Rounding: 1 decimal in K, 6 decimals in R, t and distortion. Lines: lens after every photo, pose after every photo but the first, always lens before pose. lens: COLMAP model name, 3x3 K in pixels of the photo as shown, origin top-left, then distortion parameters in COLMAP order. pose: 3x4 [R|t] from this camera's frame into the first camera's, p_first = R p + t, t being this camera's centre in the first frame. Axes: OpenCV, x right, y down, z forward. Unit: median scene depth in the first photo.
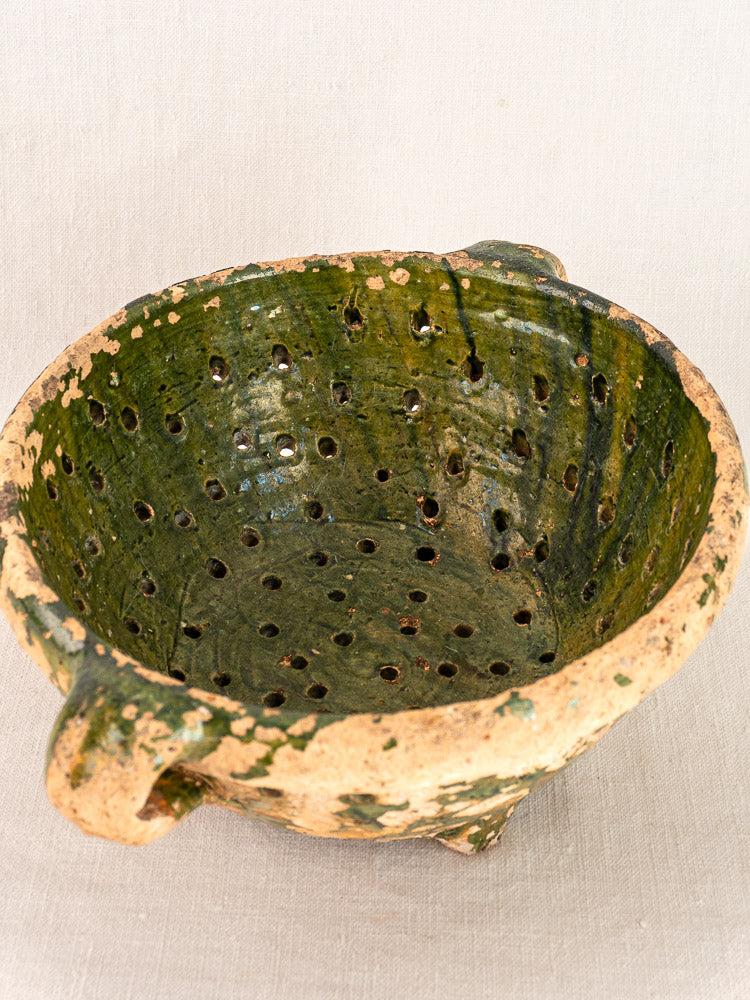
lens RADIAL K [[1799.4, 0, 380.6], [0, 1799.4, 447.6], [0, 0, 1]] dist [0.047296, 0.120646]
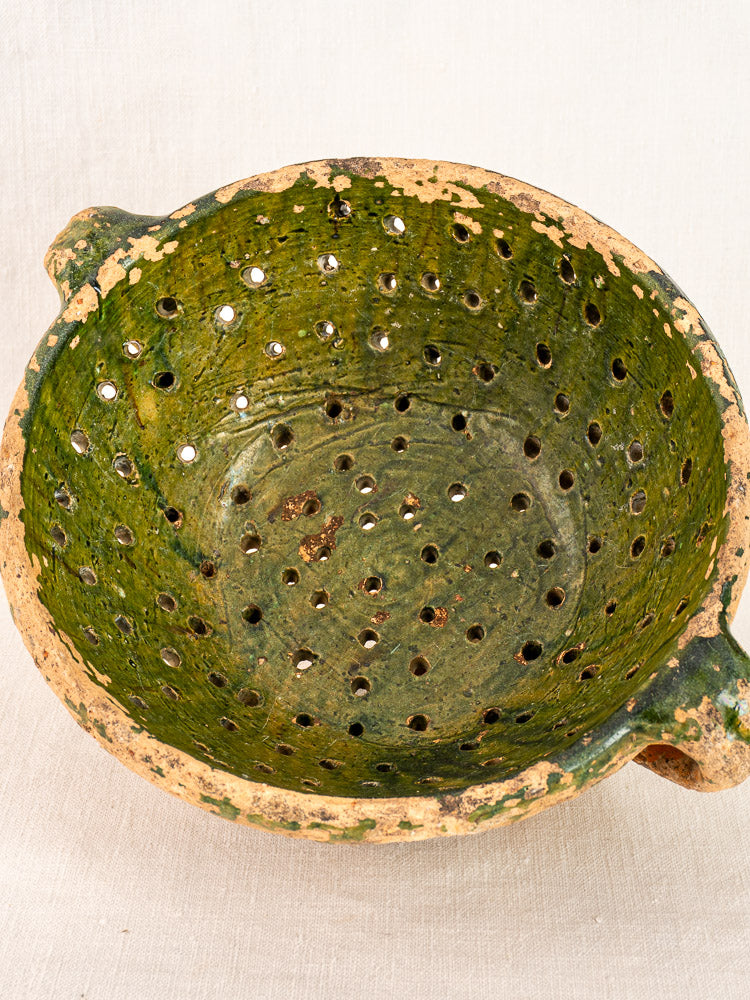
lens RADIAL K [[1803.5, 0, 394.6], [0, 1803.5, 521.4], [0, 0, 1]] dist [0.042849, 0.044148]
pose [[-0.237578, 0.903016, -0.357938, 0.345832], [-0.497192, 0.203513, 0.843435, -0.779890], [0.834480, 0.378345, 0.400622, 0.559741]]
